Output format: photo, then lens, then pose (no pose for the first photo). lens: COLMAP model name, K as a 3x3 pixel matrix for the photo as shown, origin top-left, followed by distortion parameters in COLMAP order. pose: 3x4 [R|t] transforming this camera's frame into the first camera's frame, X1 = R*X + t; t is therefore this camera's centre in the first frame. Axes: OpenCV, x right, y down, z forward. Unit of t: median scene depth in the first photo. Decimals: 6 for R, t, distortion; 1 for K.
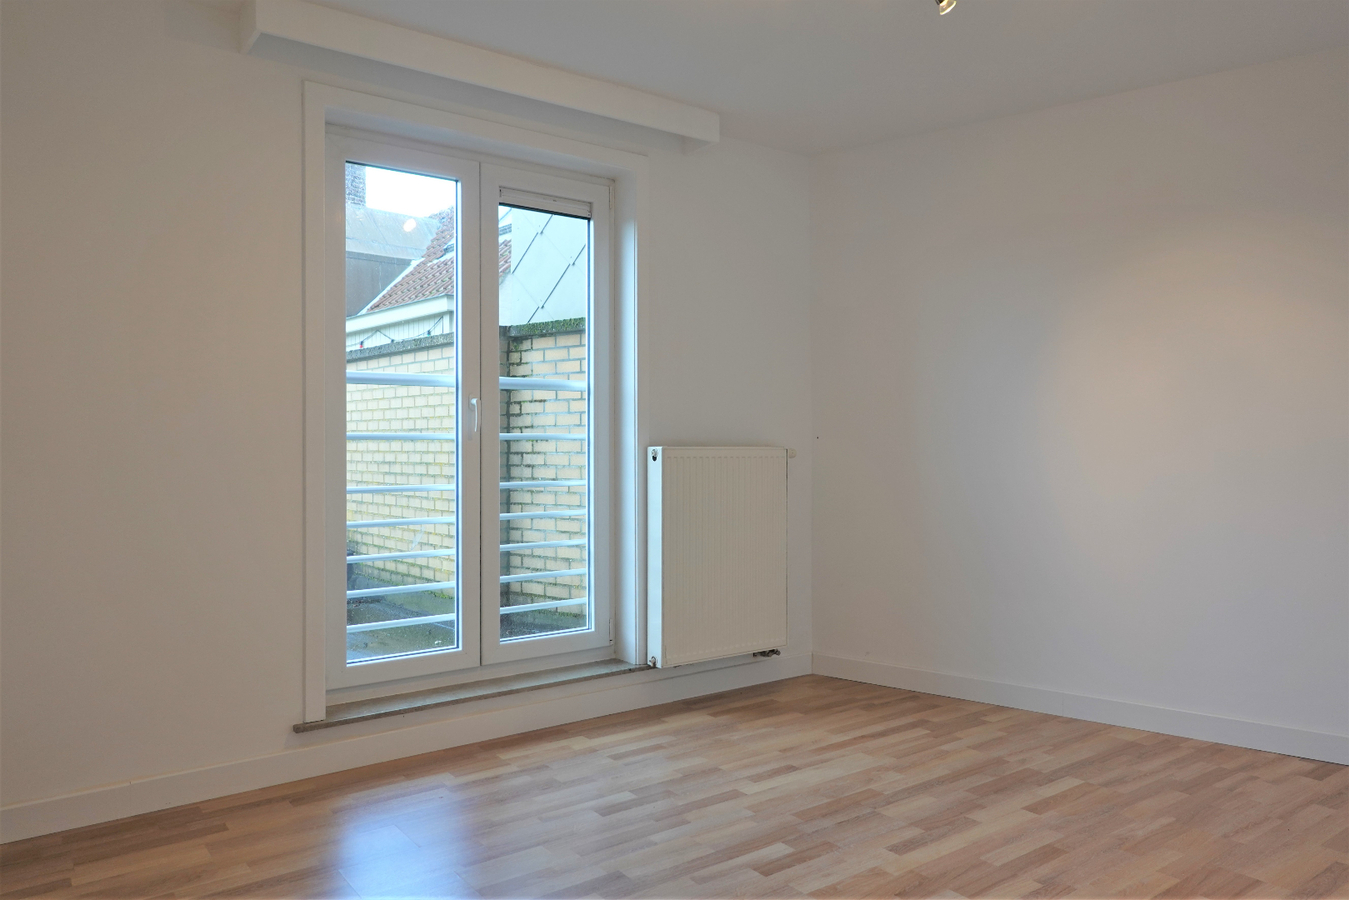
lens RADIAL K [[922.4, 0, 674.8], [0, 922.4, 452.4], [0, 0, 1]] dist [-0.003004, 0.016988]
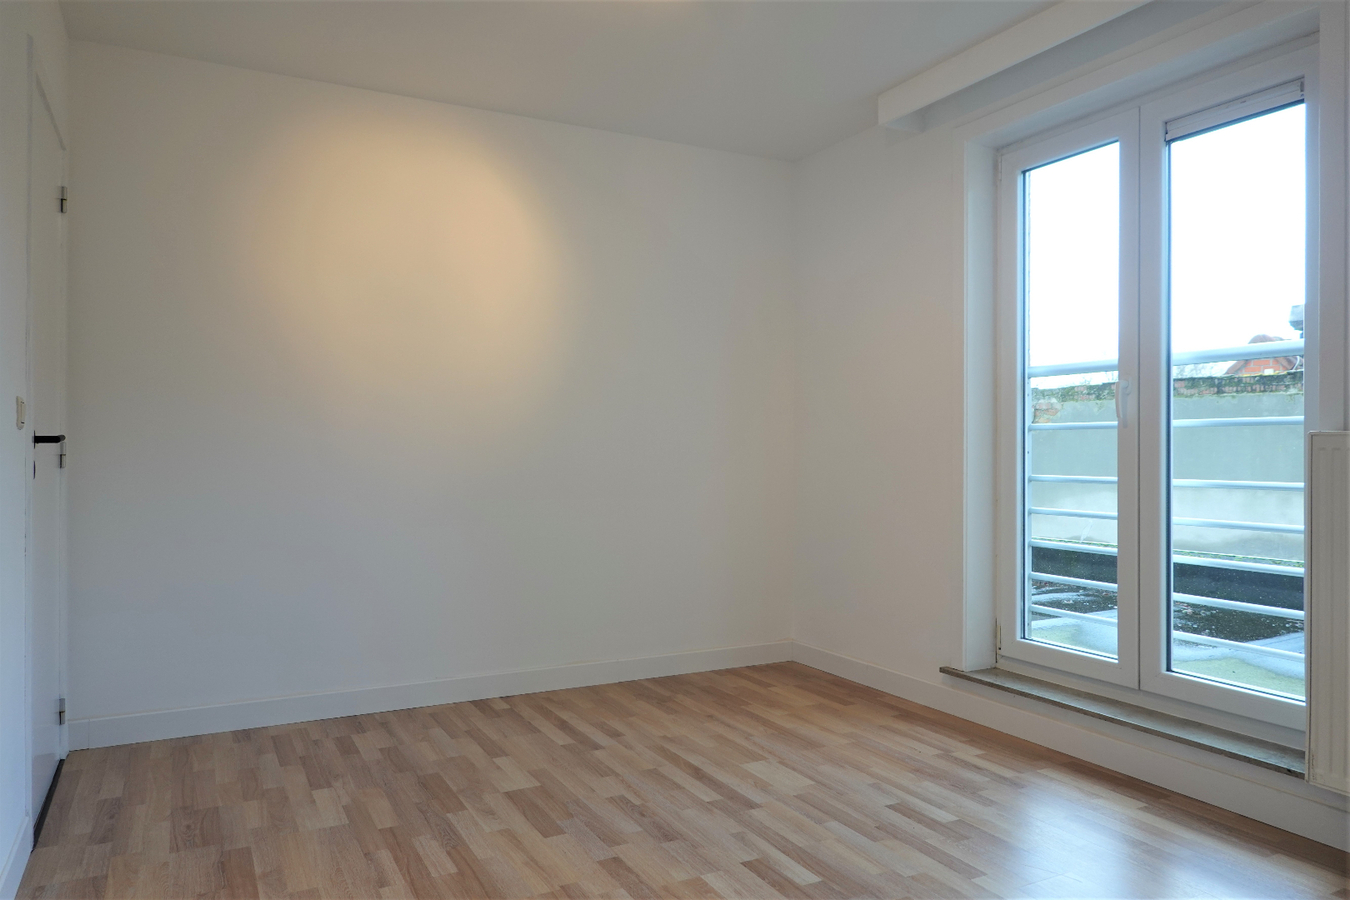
lens RADIAL K [[923.1, 0, 664.7], [0, 923.1, 450.6], [0, 0, 1]] dist [-0.003004, 0.016988]
pose [[-0.152674, 0.008635, -0.988239, 0.925010], [-0.004092, 0.999948, 0.009370, 0.001390], [0.988268, 0.005475, -0.152631, 0.897463]]
